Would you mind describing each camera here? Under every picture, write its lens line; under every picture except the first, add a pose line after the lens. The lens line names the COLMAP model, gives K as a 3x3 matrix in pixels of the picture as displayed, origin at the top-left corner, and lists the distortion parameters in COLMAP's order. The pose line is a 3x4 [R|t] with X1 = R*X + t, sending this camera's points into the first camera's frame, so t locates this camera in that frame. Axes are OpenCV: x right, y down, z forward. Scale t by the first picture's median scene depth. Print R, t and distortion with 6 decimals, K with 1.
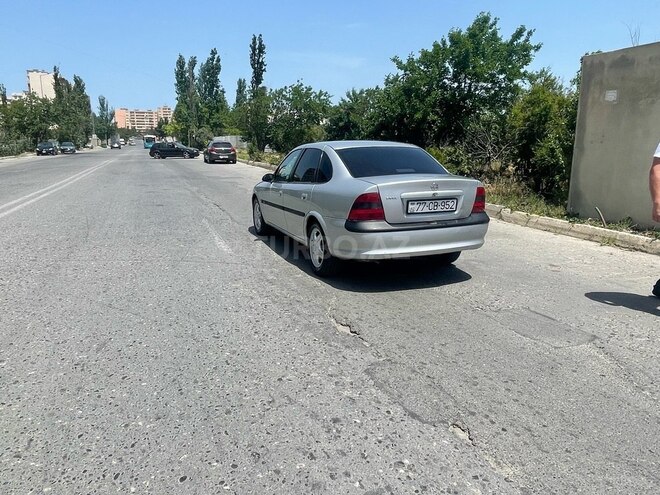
lens RADIAL K [[489.5, 0, 330.0], [0, 489.5, 247.5], [0, 0, 1]] dist [0.006081, -0.013389]
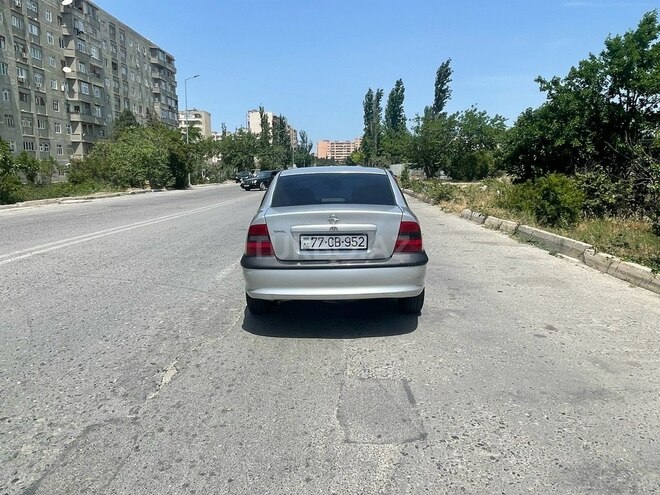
lens RADIAL K [[489.5, 0, 330.0], [0, 489.5, 247.5], [0, 0, 1]] dist [0.006081, -0.013389]
pose [[0.926839, 0.048524, -0.372311, 0.321844], [-0.068632, 0.996802, -0.040941, -0.025032], [0.369133, 0.063498, 0.927205, 0.132819]]
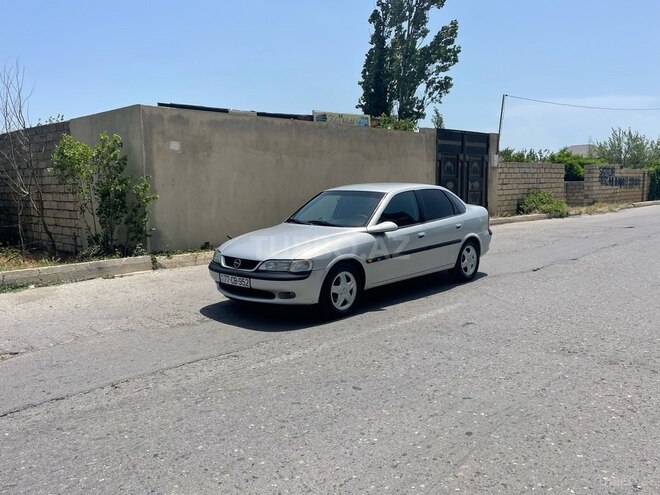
lens RADIAL K [[543.5, 0, 333.4], [0, 543.5, 254.9], [0, 0, 1]] dist [0.085276, -0.115137]
pose [[-0.419618, -0.119443, 0.899808, -0.868426], [0.200684, 0.954565, 0.220299, -0.298715], [-0.885238, 0.273018, -0.376583, 1.341746]]
